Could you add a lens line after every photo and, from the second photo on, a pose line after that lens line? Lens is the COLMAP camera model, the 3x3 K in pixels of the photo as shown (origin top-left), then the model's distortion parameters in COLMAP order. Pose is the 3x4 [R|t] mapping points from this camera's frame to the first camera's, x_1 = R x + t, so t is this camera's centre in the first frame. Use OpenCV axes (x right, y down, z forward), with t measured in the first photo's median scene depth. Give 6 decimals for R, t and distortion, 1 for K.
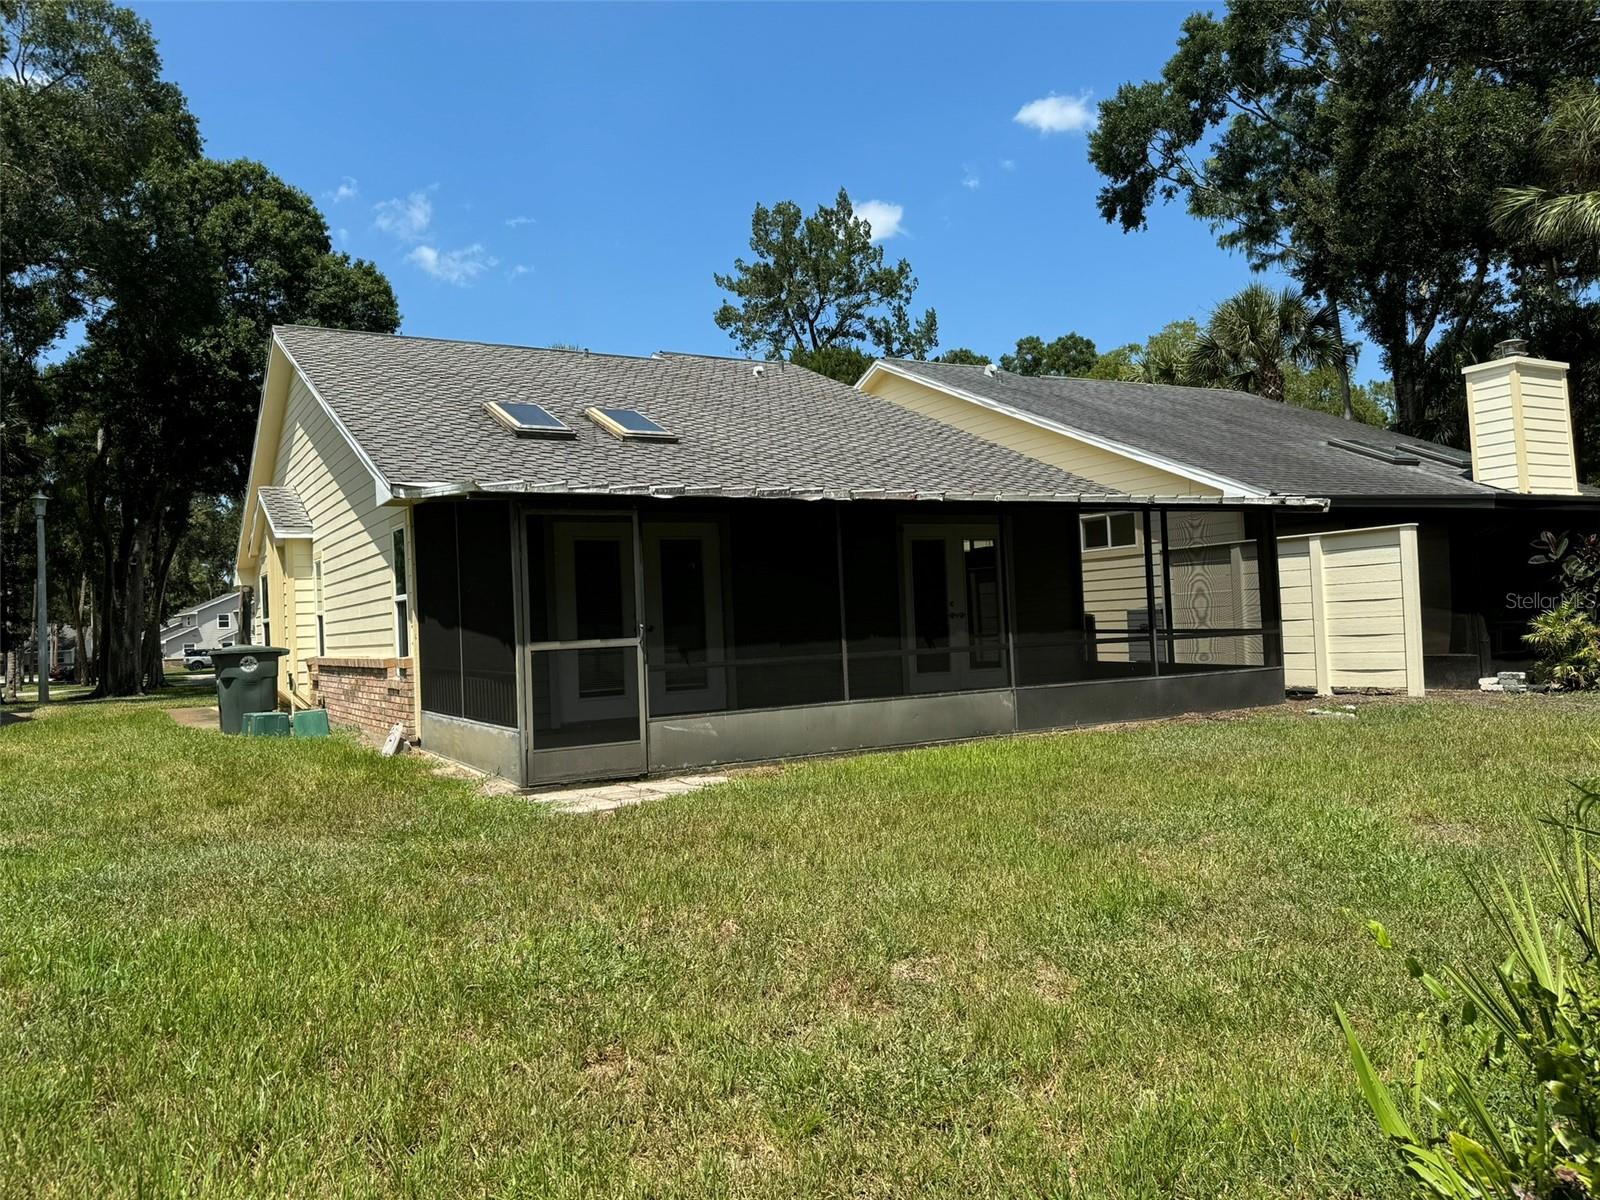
lens RADIAL K [[1207.7, 0, 800.9], [0, 1207.7, 601.8], [0, 0, 1]] dist [0.006398, -0.003796]
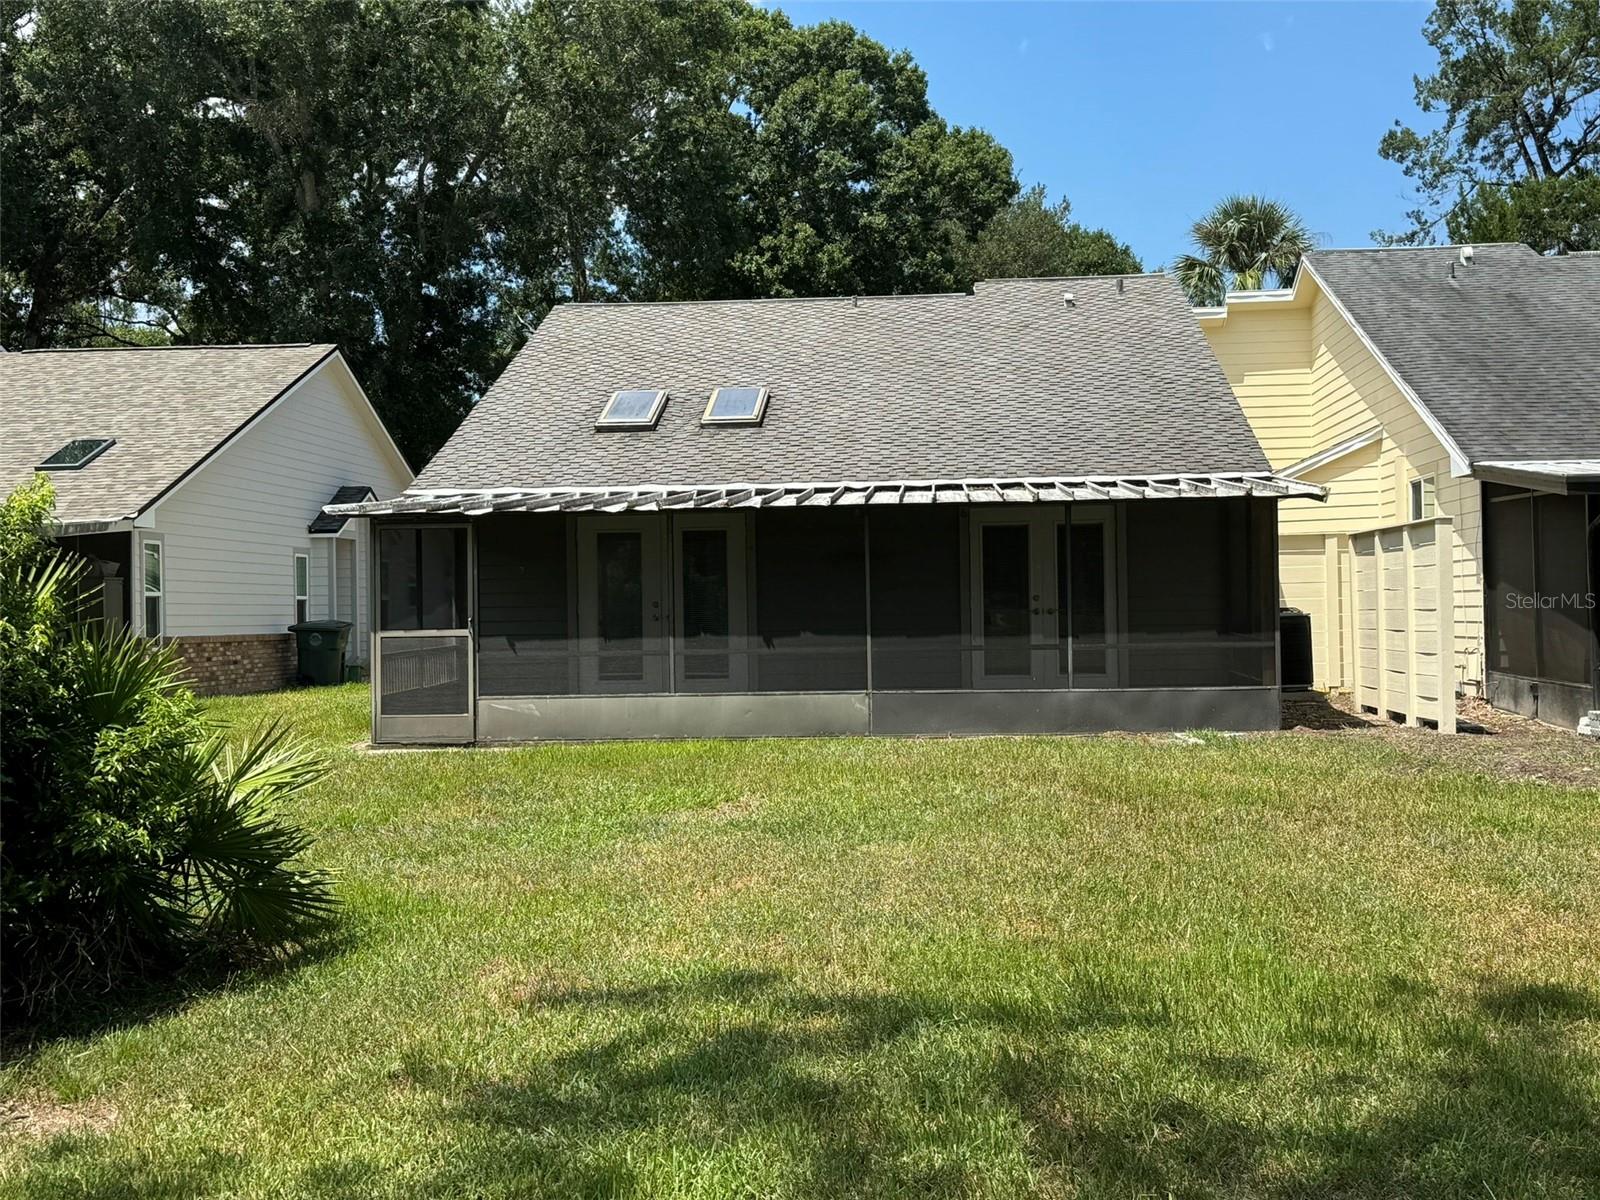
lens RADIAL K [[1905.5, 0, 799.9], [0, 1905.5, 600.1], [0, 0, 1]] dist [0.126489, 0.000000]
pose [[0.805459, 0.028648, -0.591959, 0.867138], [-0.007782, 0.999256, 0.037771, -0.051462], [0.592600, -0.025816, 0.805083, -0.239238]]
